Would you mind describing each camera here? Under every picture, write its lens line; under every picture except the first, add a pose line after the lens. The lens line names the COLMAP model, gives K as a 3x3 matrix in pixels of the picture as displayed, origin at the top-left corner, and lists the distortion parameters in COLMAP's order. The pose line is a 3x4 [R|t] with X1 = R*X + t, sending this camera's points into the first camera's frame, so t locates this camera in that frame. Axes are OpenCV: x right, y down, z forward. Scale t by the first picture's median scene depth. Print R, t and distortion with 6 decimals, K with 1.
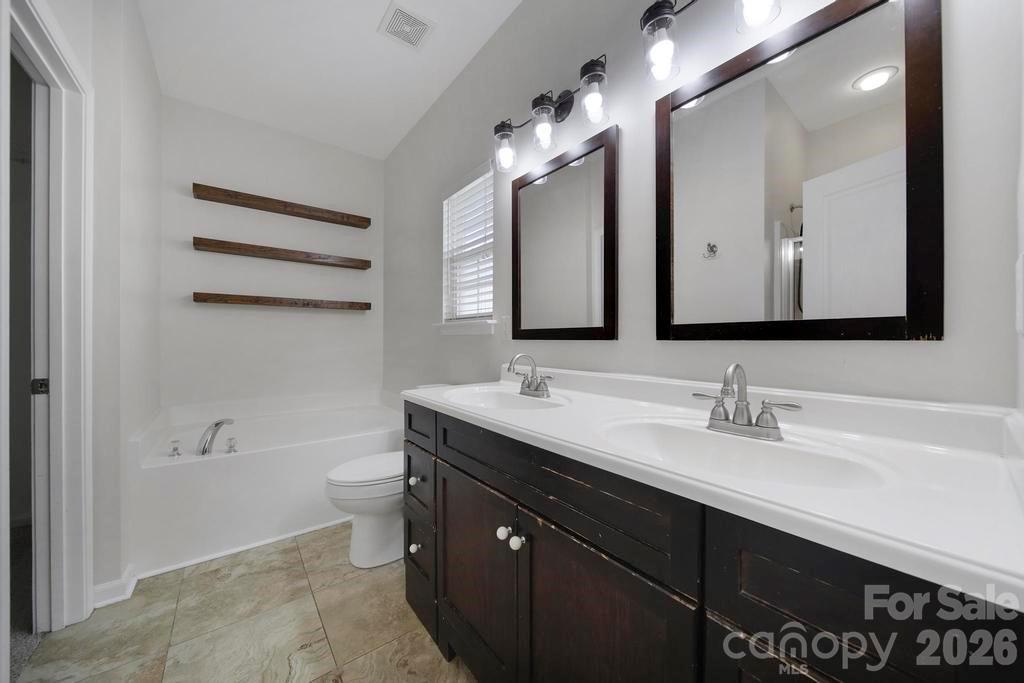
lens RADIAL K [[361.0, 0, 514.8], [0, 361.0, 335.8], [0, 0, 1]] dist [-0.001609, -0.001525]
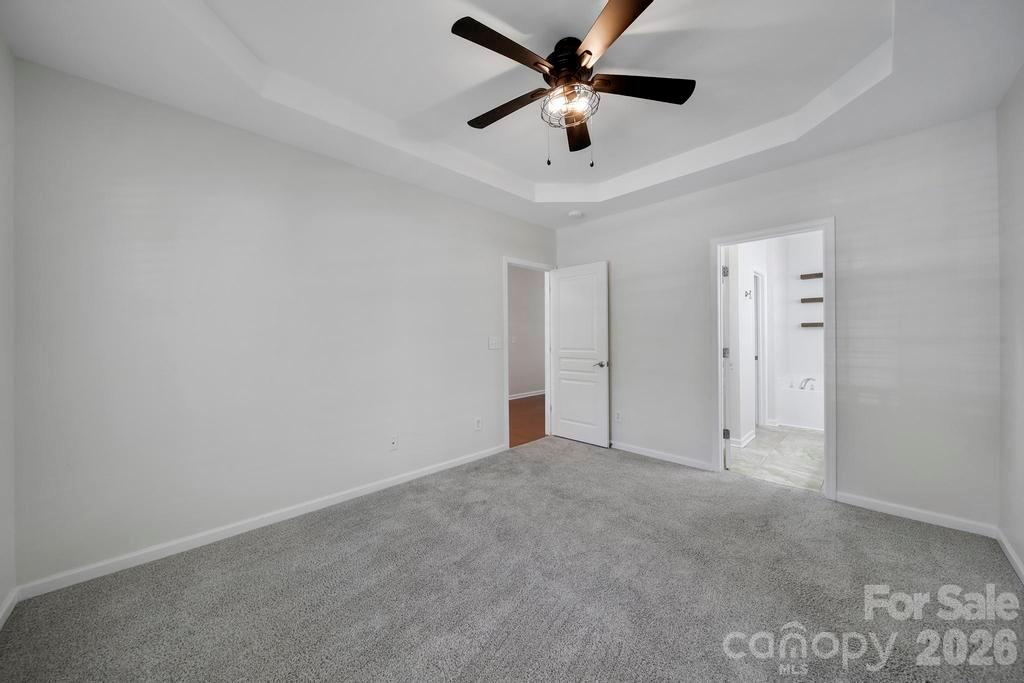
lens RADIAL K [[361.0, 0, 514.6], [0, 361.0, 340.0], [0, 0, 1]] dist [-0.001609, -0.001525]
pose [[0.116114, -0.011471, -0.993170, 1.109157], [0.005845, 0.999924, -0.010866, -0.003988], [0.993219, -0.004544, 0.116172, -1.015125]]
